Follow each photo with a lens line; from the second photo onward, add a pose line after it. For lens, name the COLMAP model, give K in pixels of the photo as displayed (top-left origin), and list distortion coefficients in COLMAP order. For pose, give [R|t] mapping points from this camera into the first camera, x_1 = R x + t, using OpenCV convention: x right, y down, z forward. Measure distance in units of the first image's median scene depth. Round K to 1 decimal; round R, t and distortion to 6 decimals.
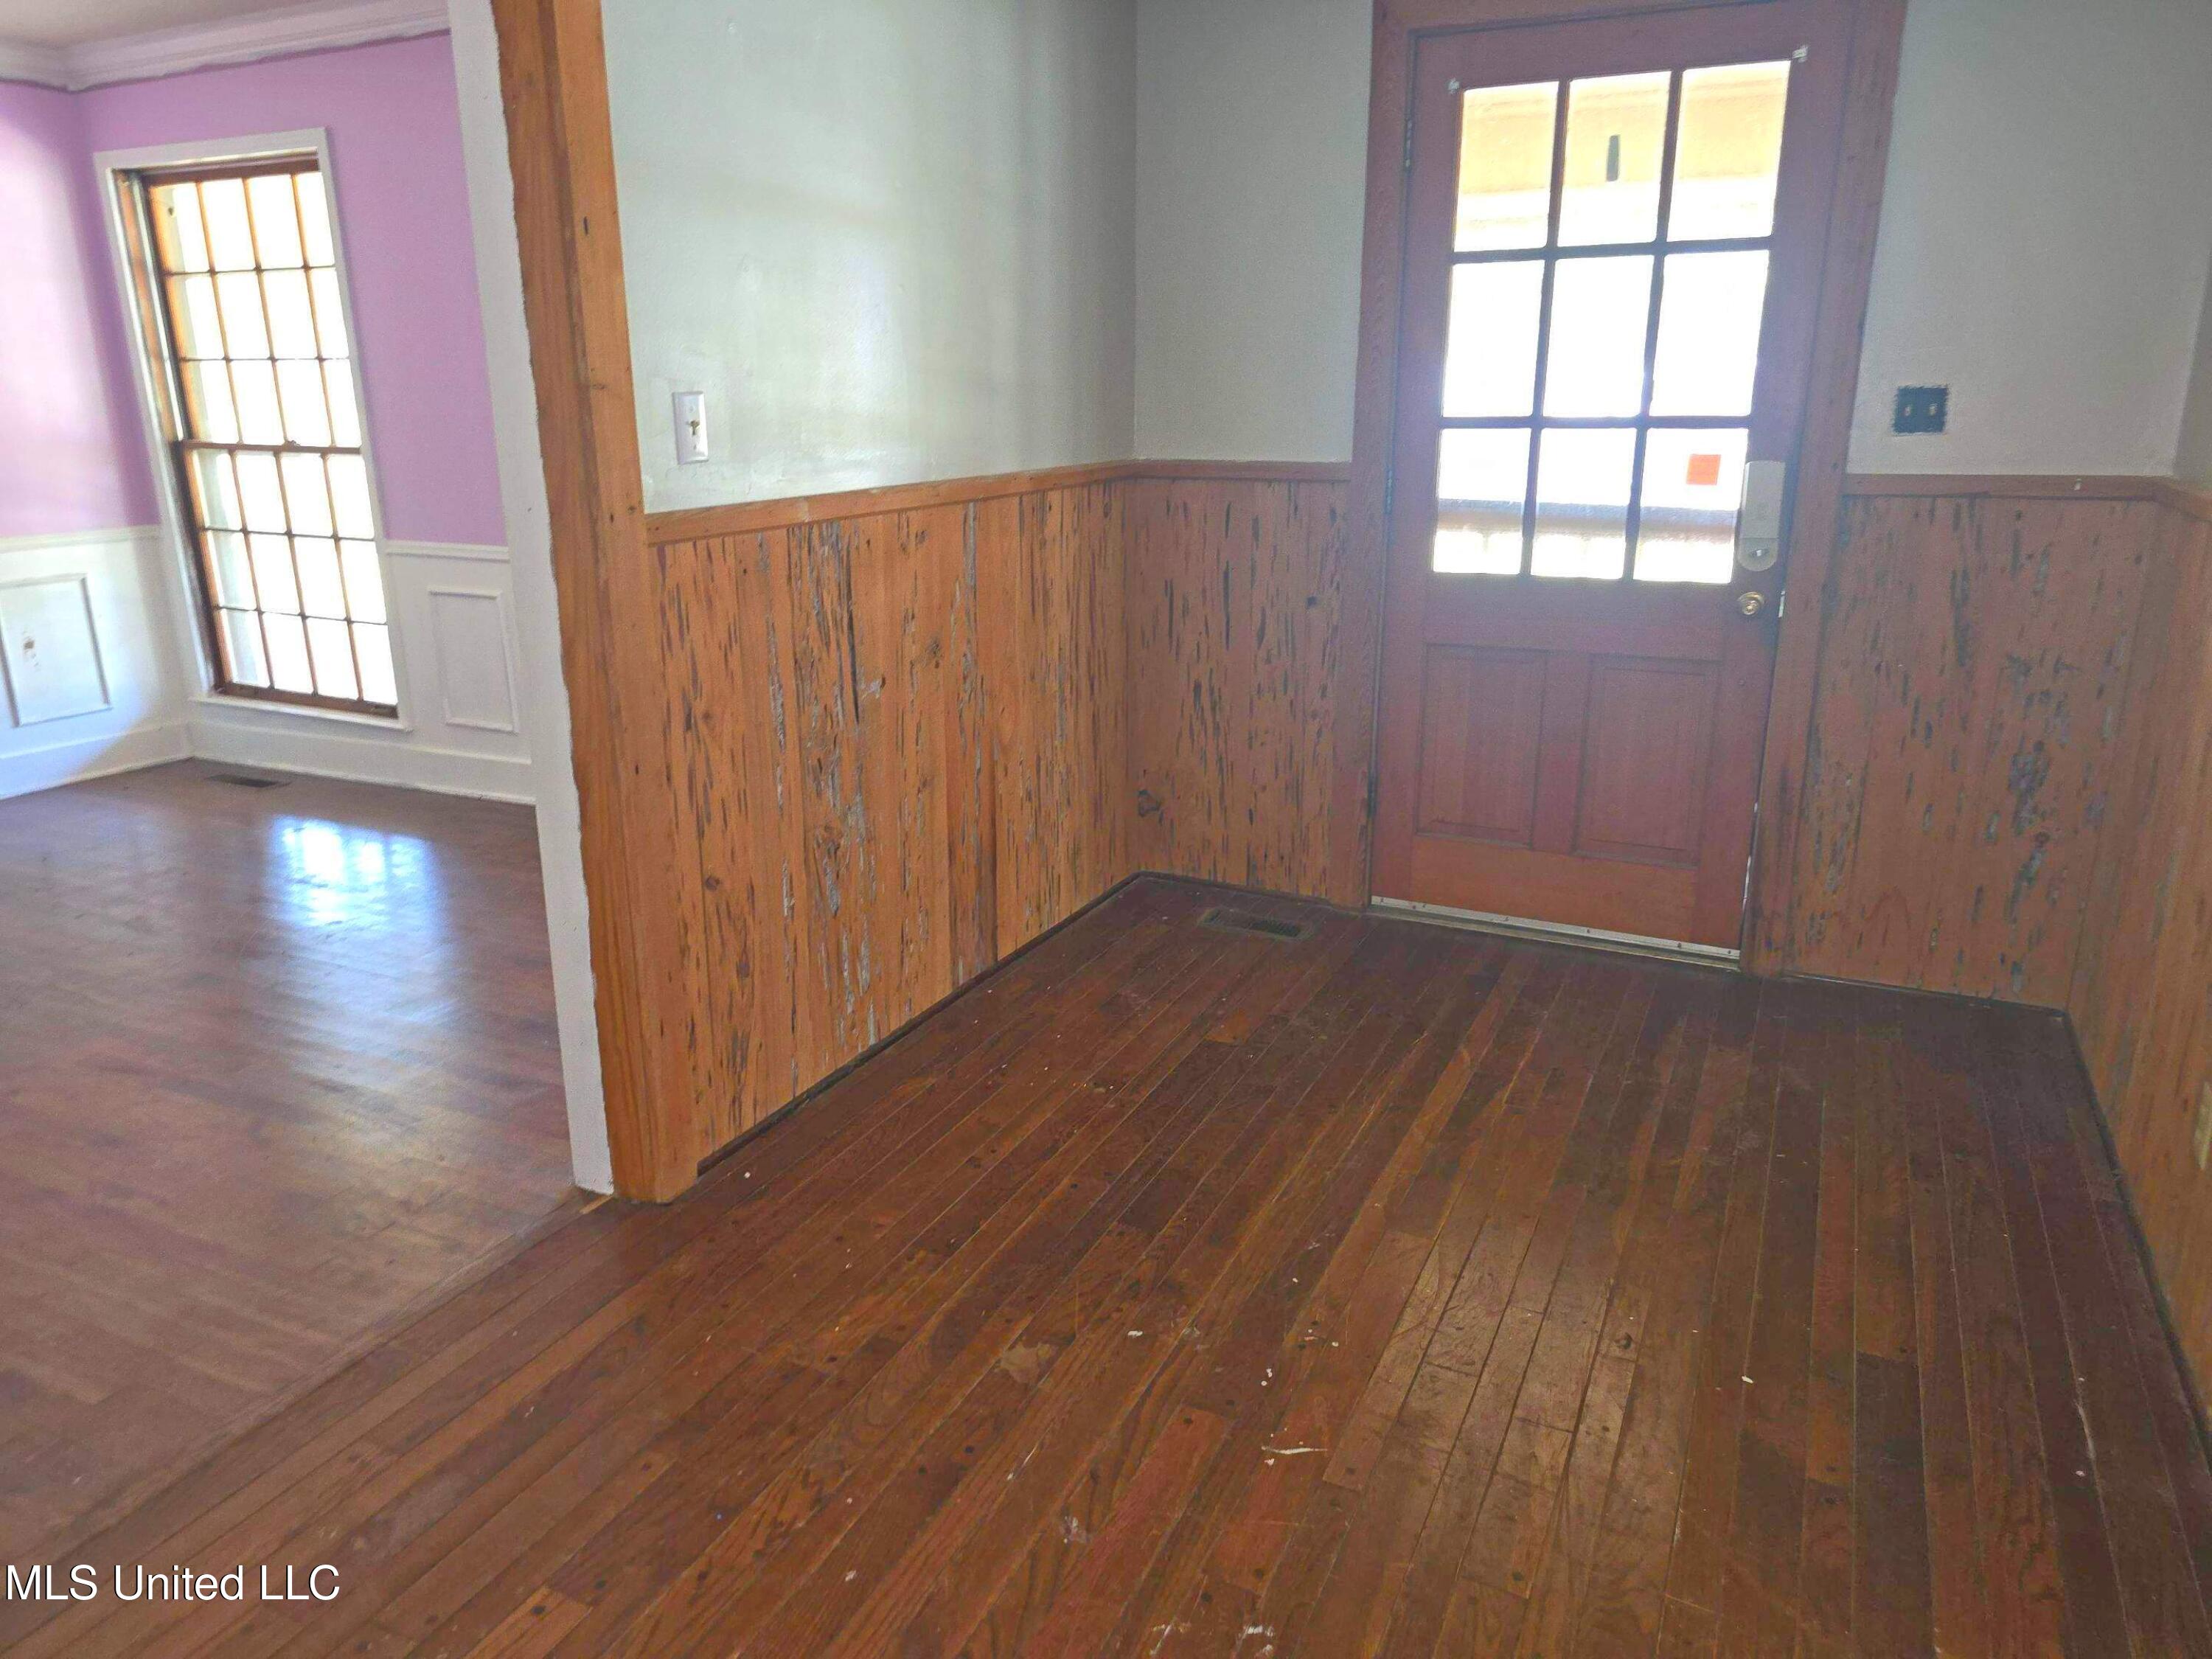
lens RADIAL K [[1496.5, 0, 1106.0], [0, 1496.5, 829.5], [0, 0, 1]] dist [0.055933, -0.070752]
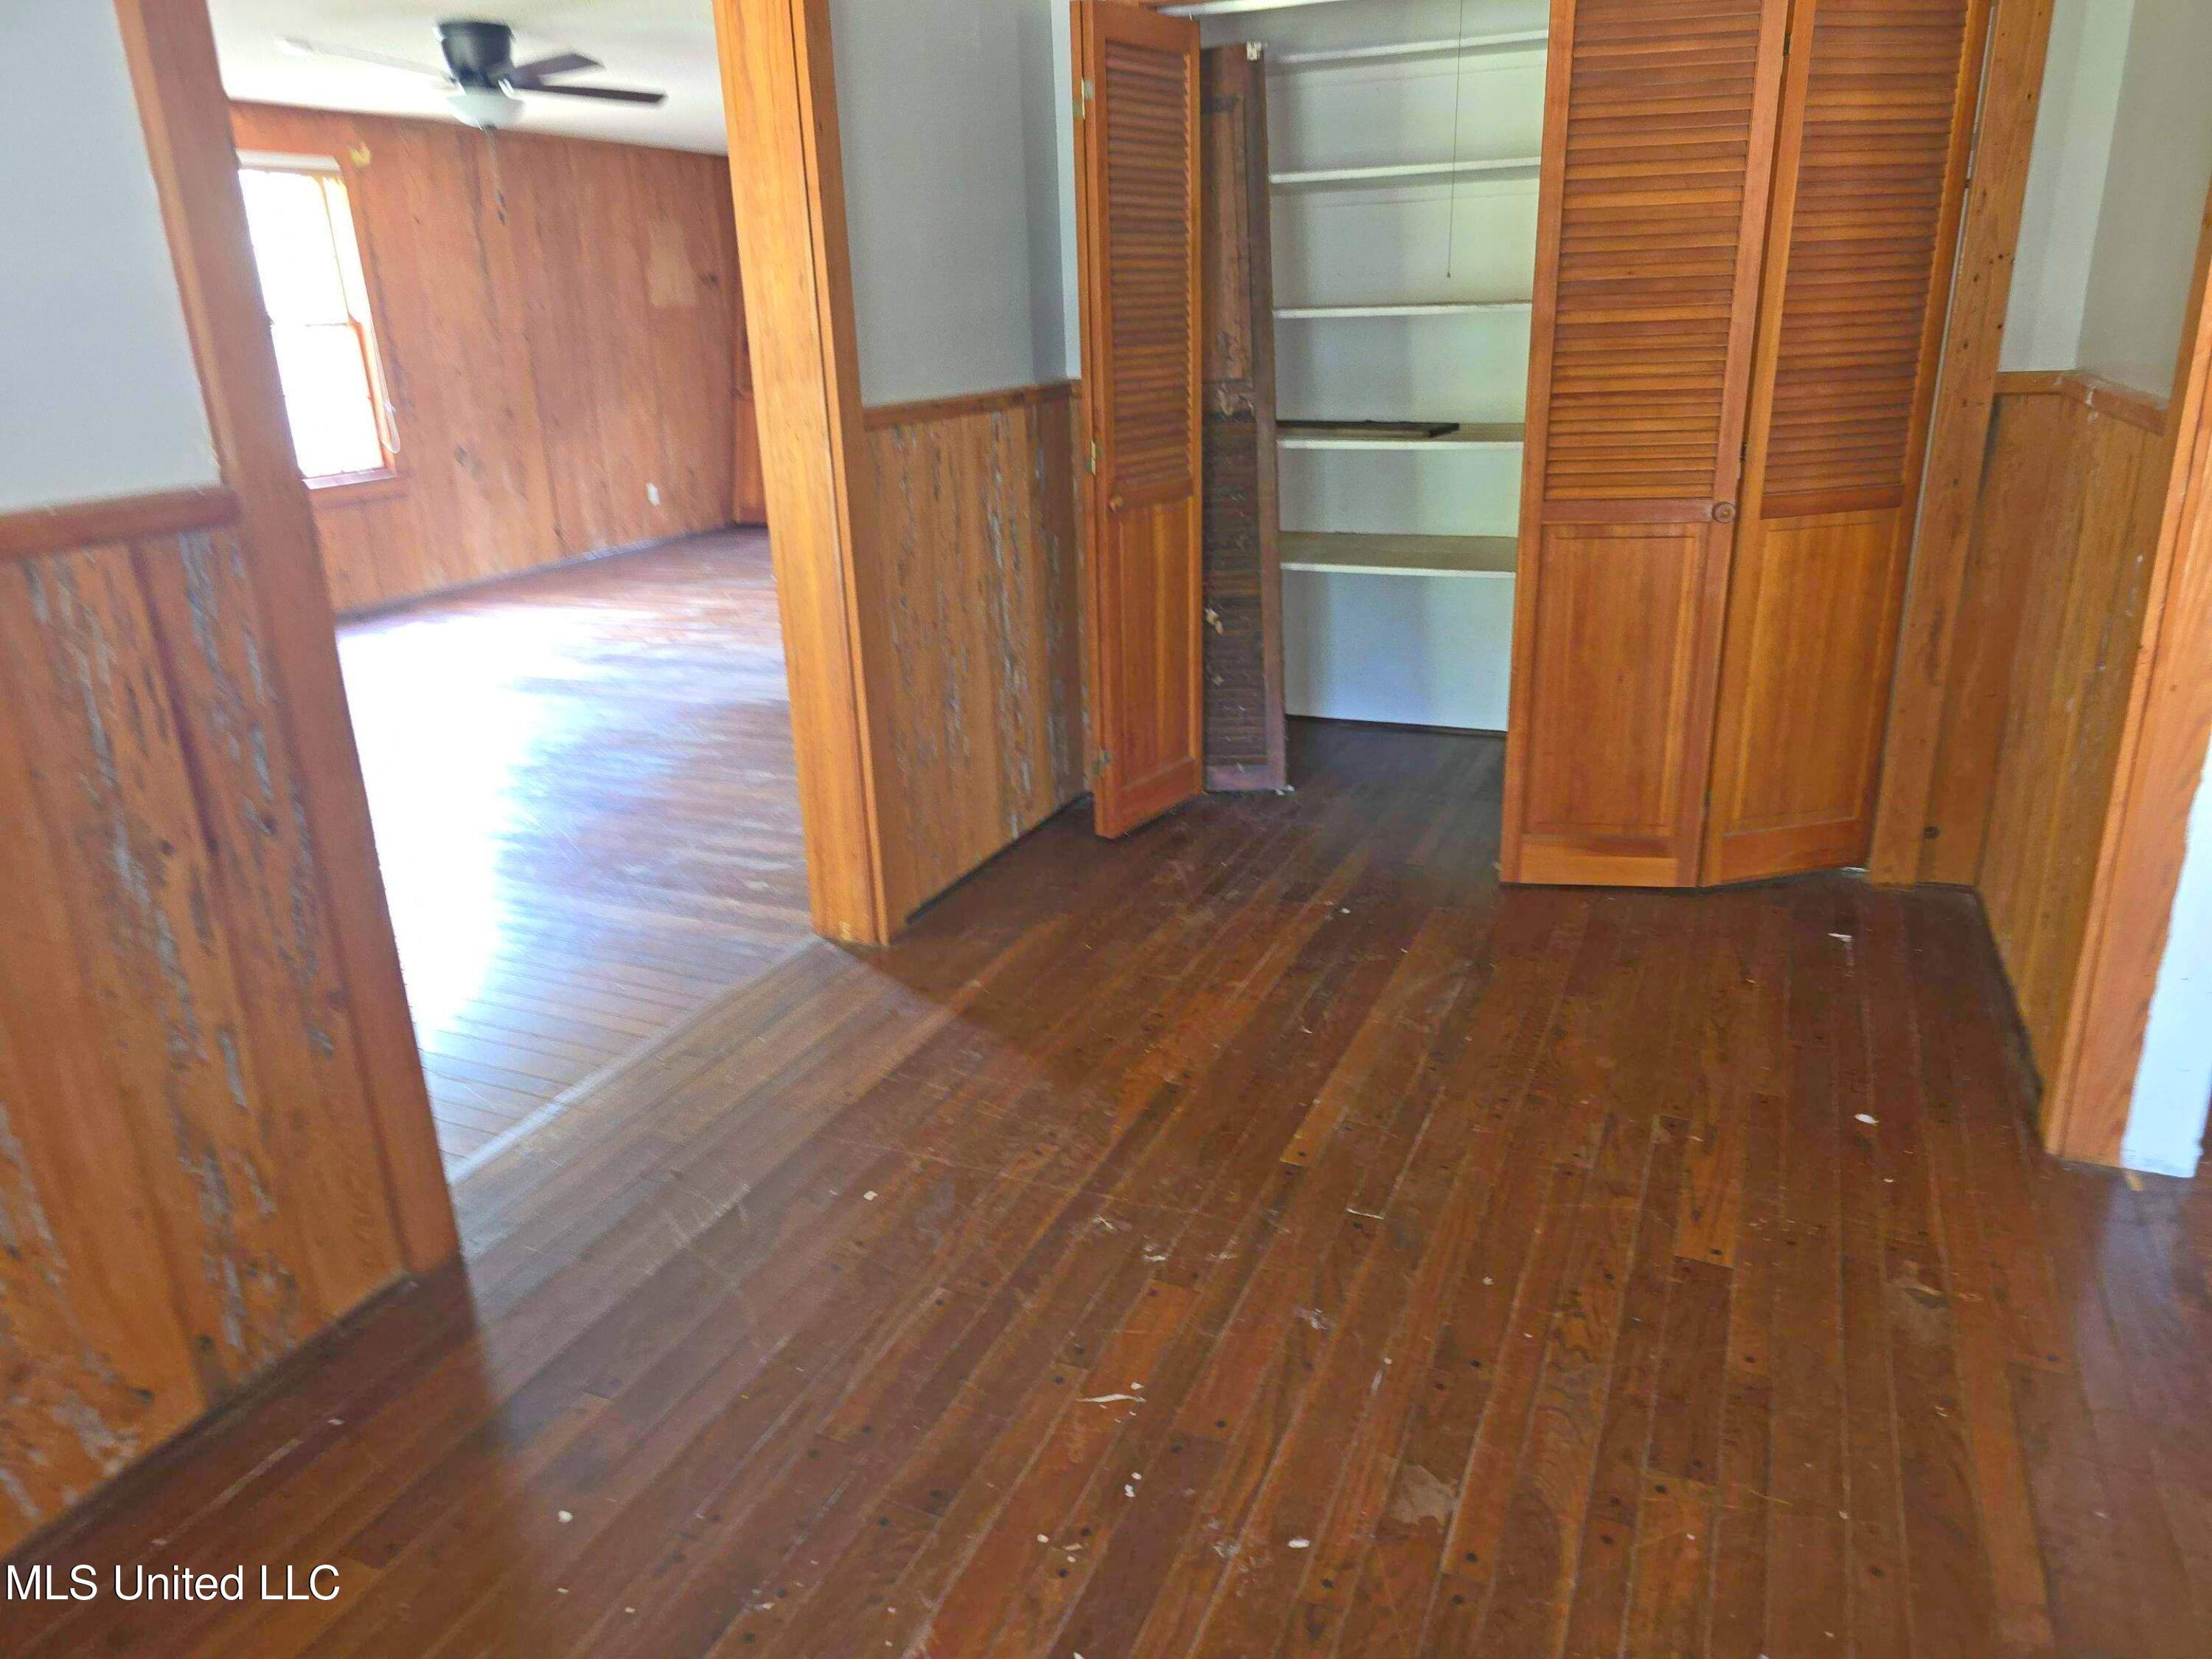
lens RADIAL K [[1496.5, 0, 1106.0], [0, 1496.5, 829.5], [0, 0, 1]] dist [0.055933, -0.070752]
pose [[-0.998811, 0.044717, -0.019413, 0.126293], [0.024849, 0.809620, 0.586429, -0.451544], [0.041940, 0.585249, -0.809768, 1.526663]]
